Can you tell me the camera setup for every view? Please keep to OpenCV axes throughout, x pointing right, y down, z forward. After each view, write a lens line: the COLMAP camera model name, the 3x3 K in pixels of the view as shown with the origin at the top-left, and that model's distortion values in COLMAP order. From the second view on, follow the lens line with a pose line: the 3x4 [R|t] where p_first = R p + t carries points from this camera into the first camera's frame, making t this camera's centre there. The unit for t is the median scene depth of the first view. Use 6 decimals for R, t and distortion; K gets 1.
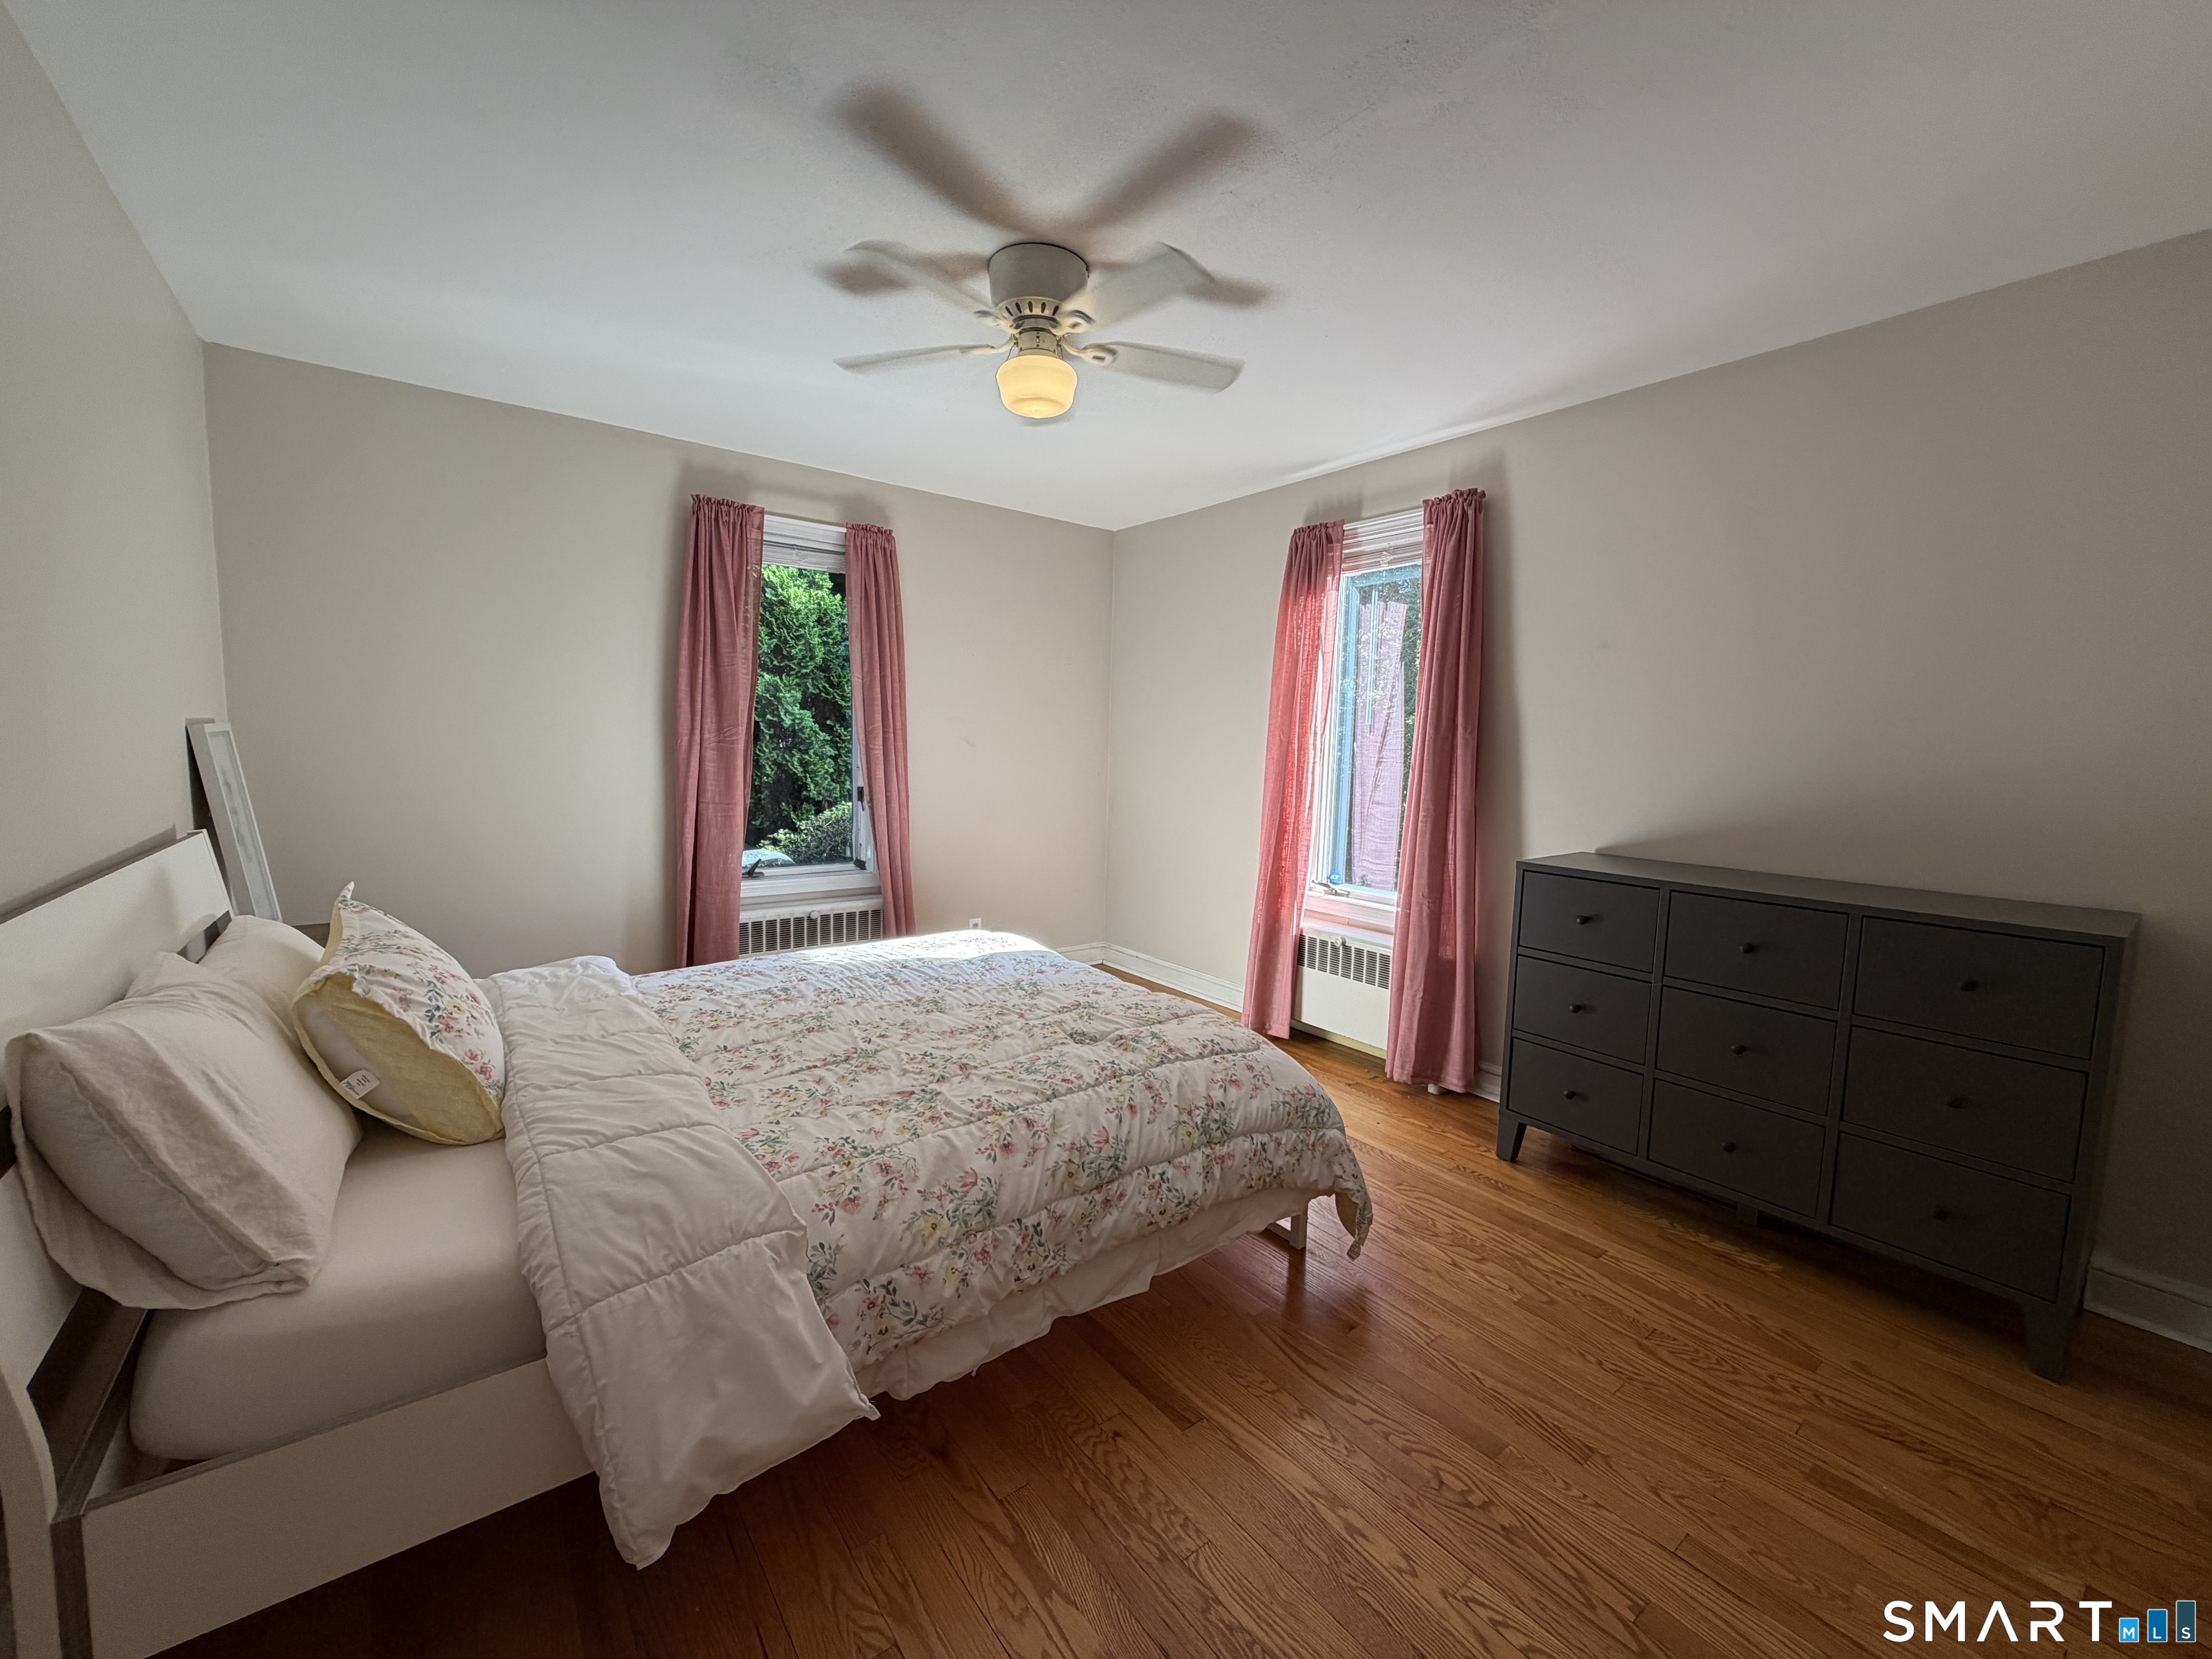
lens RADIAL K [[886.8, 0, 1106.0], [0, 886.8, 829.5], [0, 0, 1]] dist [-0.001065, -0.000194]
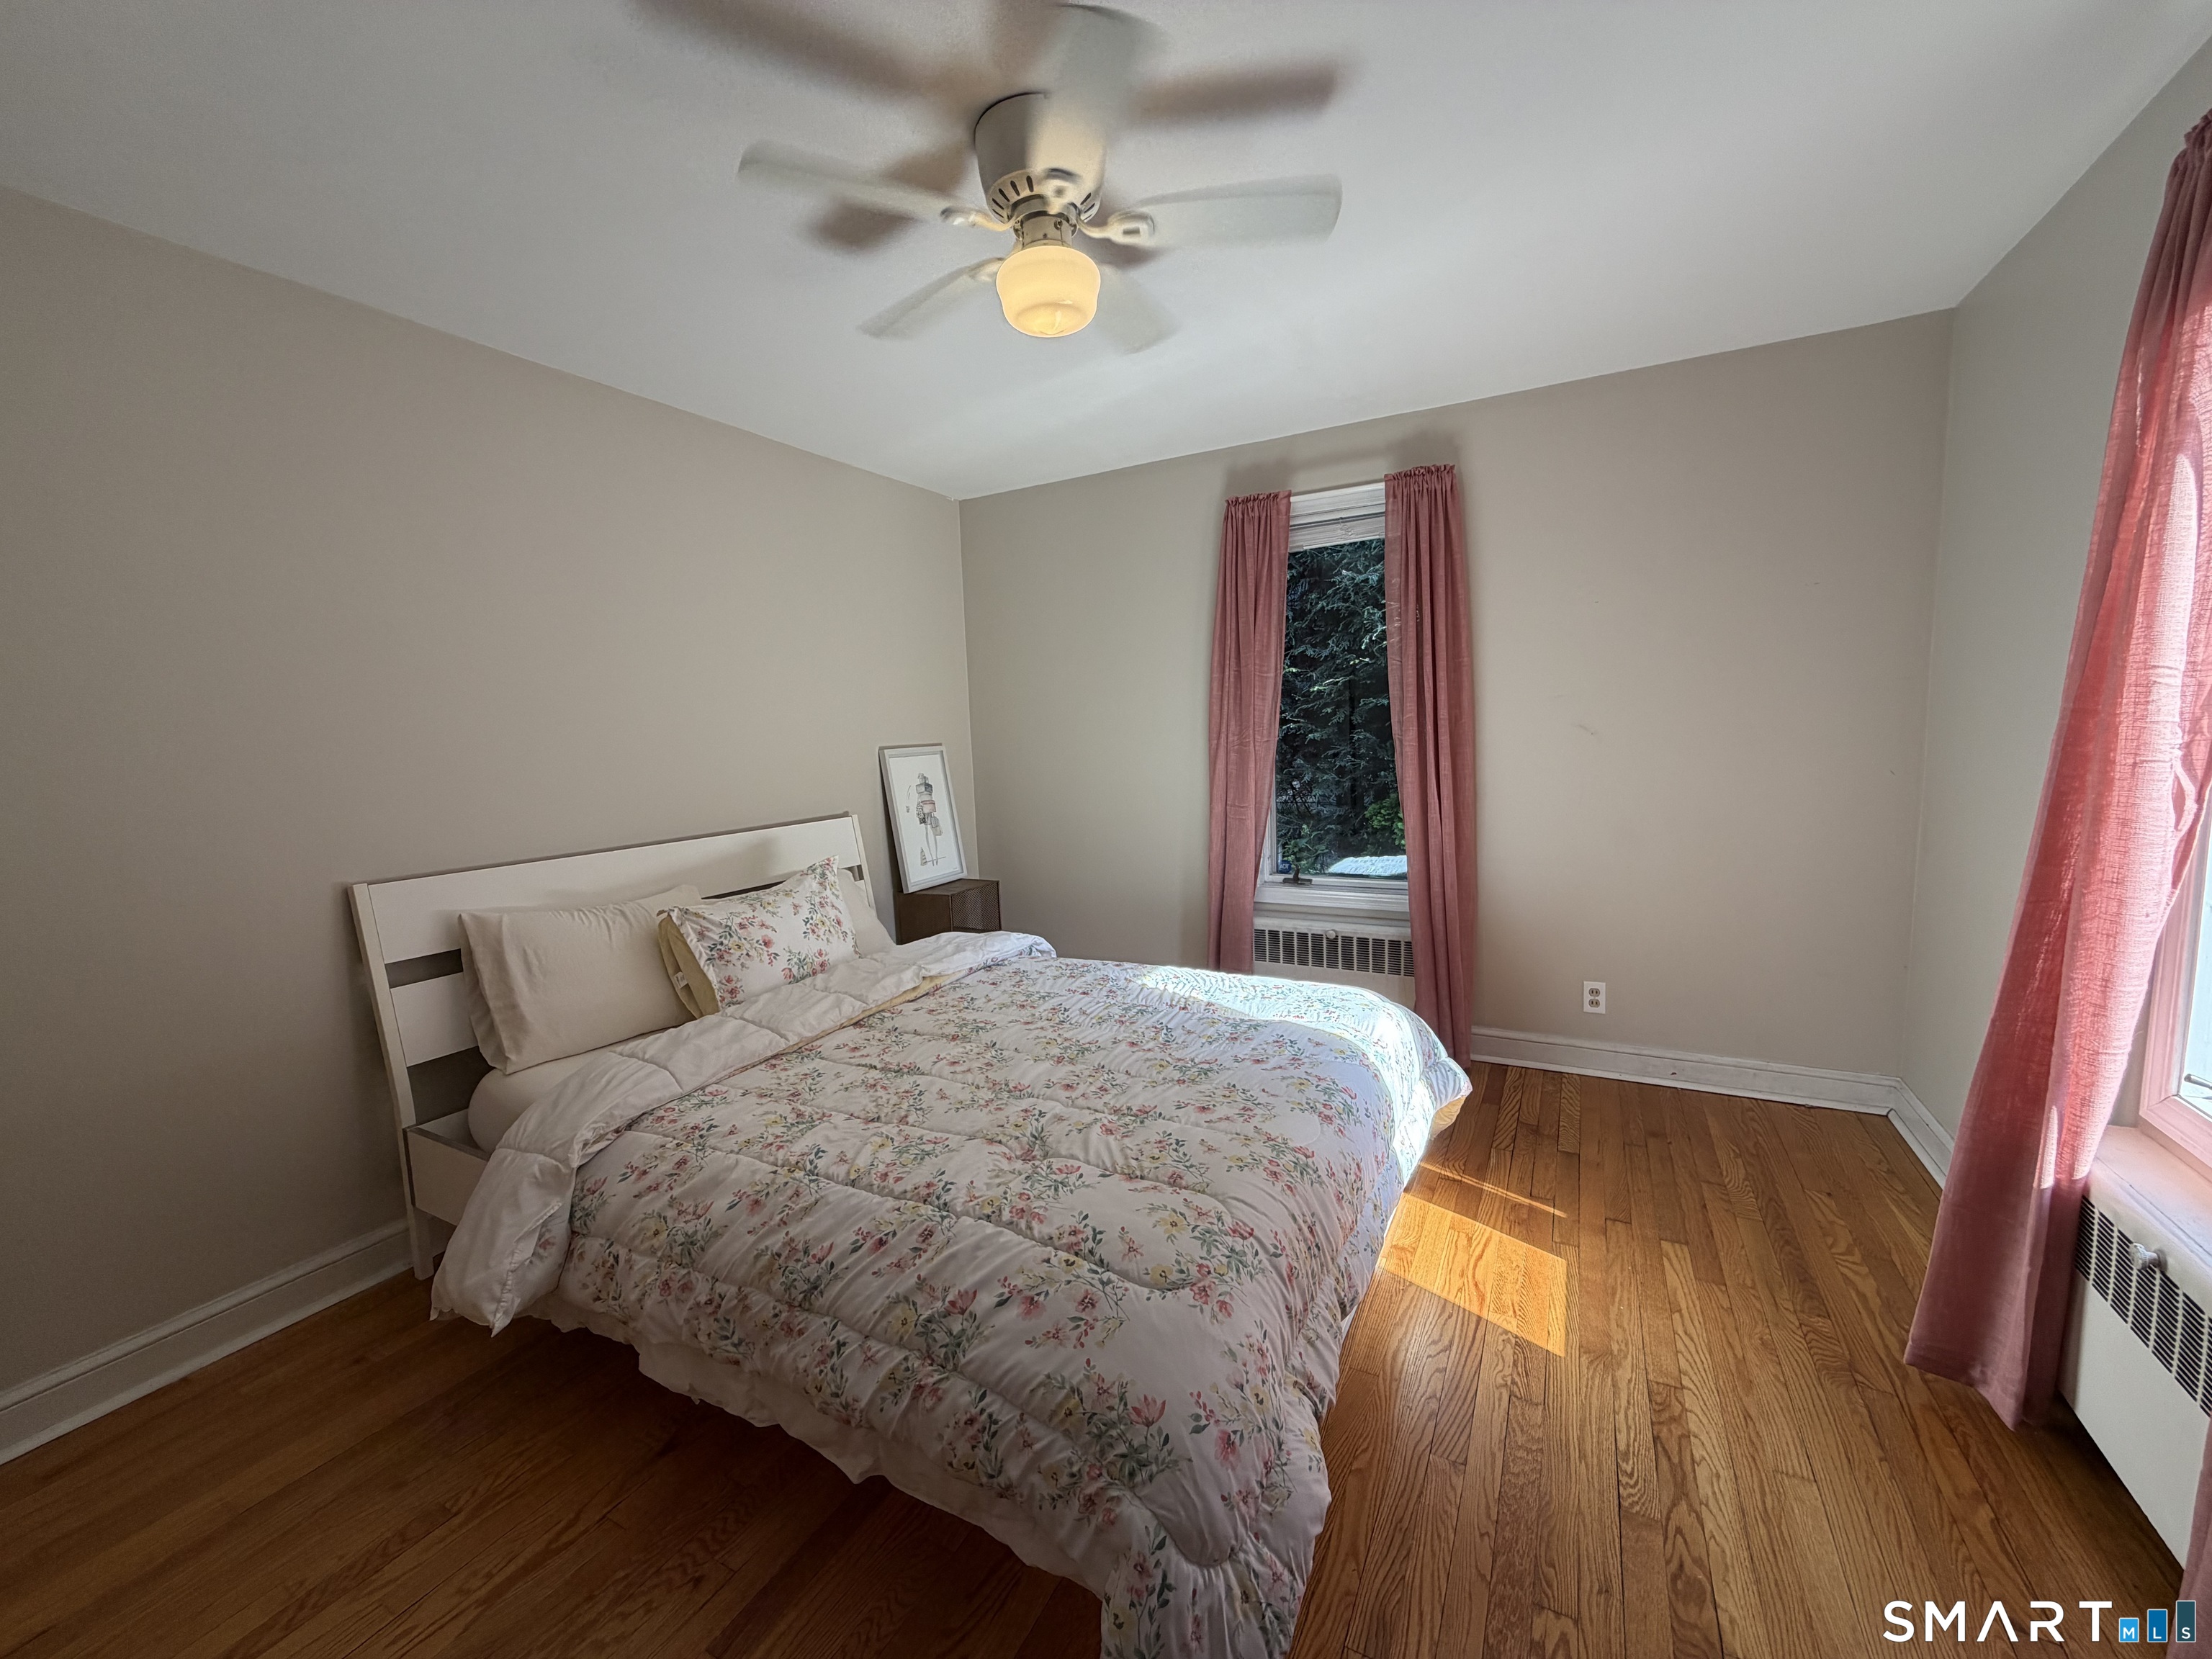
lens RADIAL K [[889.2, 0, 1106.0], [0, 889.2, 829.5], [0, 0, 1]] dist [-0.002232, -0.000127]
pose [[0.398199, 0.065381, -0.914966, 0.696332], [-0.044390, 0.997662, 0.051972, -0.080162], [0.916224, 0.019920, 0.400170, 0.769693]]
